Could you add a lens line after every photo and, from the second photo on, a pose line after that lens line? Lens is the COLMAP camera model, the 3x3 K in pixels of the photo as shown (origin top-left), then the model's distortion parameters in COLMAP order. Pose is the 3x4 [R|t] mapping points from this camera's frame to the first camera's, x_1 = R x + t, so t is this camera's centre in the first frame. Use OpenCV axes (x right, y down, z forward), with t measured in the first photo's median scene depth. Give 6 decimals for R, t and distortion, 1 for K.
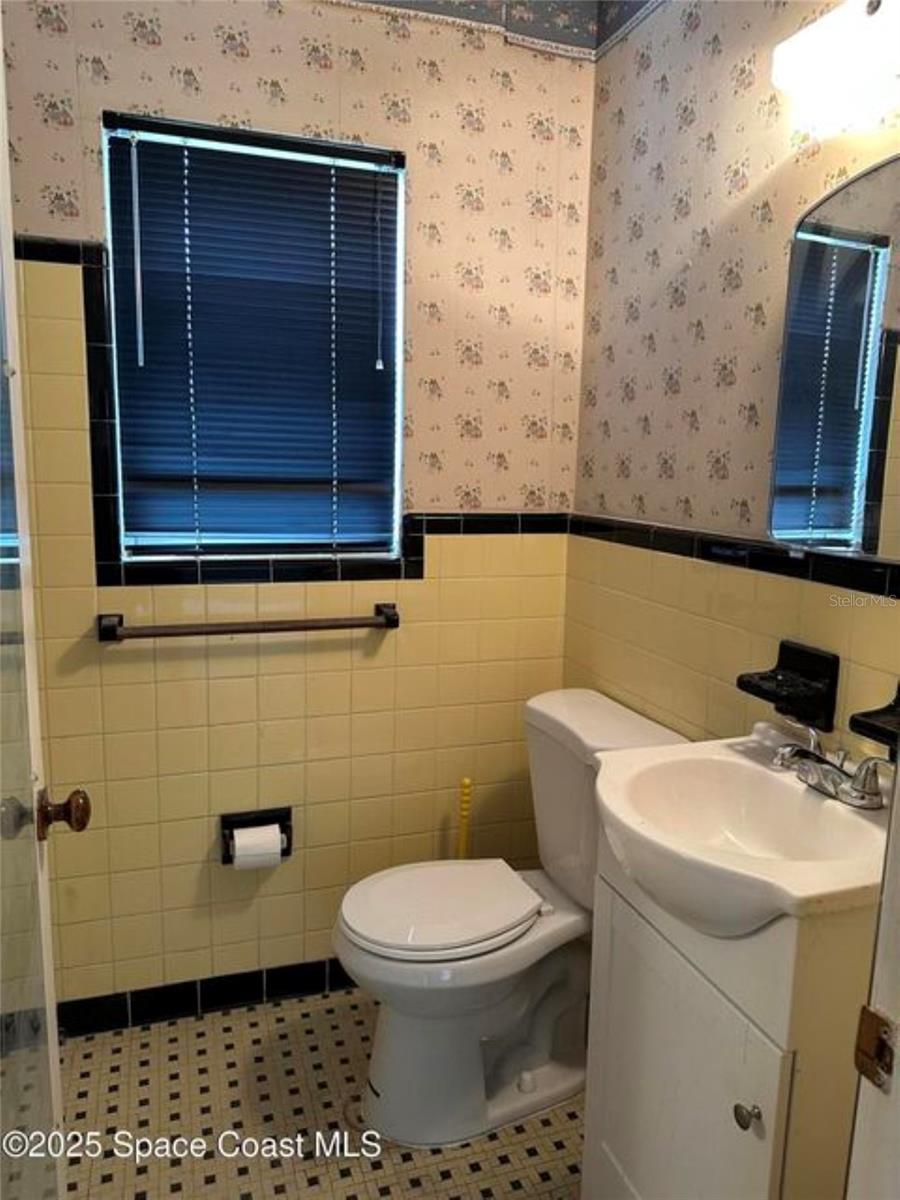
lens RADIAL K [[845.4, 0, 448.2], [0, 845.4, 602.2], [0, 0, 1]] dist [-0.002882, -0.007666]
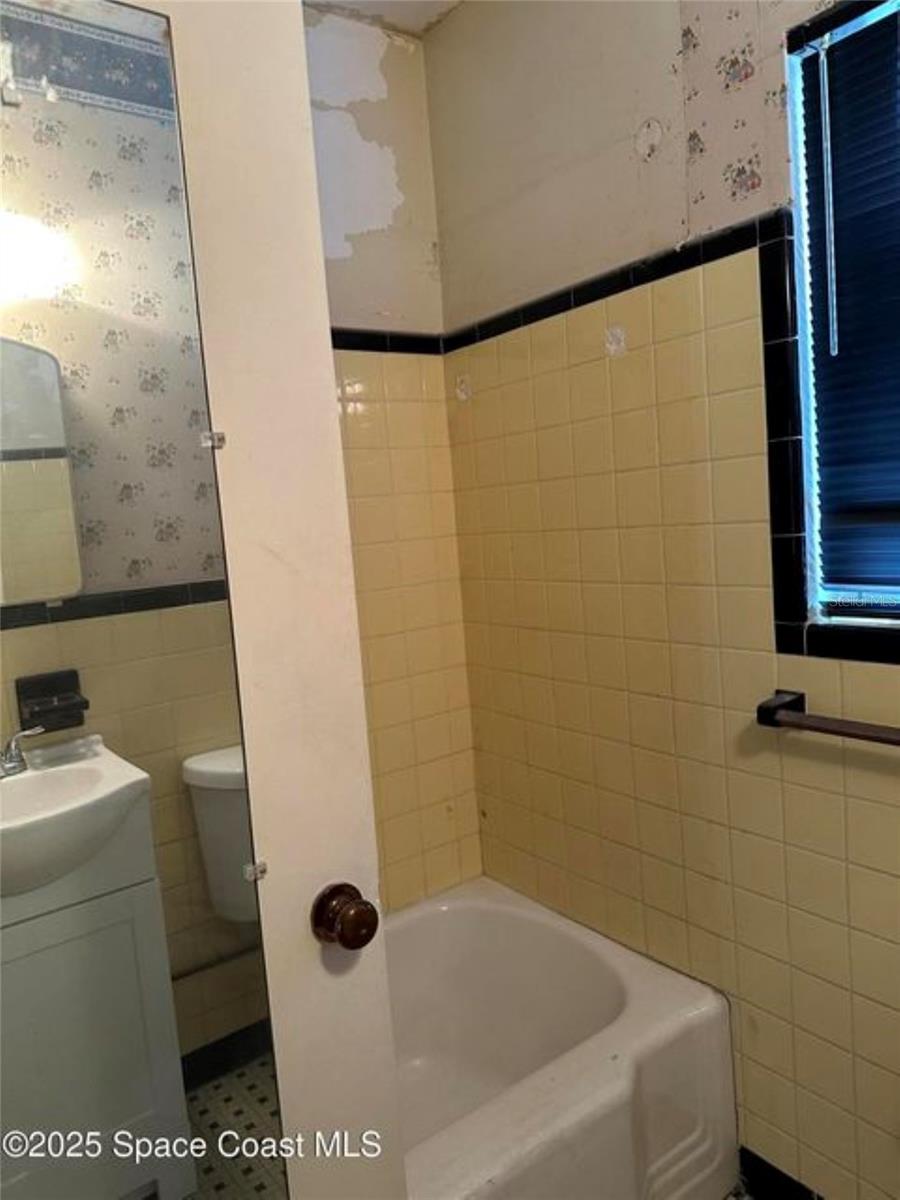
lens RADIAL K [[845.4, 0, 449.5], [0, 845.4, 591.9], [0, 0, 1]] dist [-0.002882, -0.007666]
pose [[0.297733, 0.051147, -0.953278, 0.237114], [-0.074947, 0.996734, 0.030070, -0.077149], [0.951703, 0.062492, 0.300594, 0.489311]]
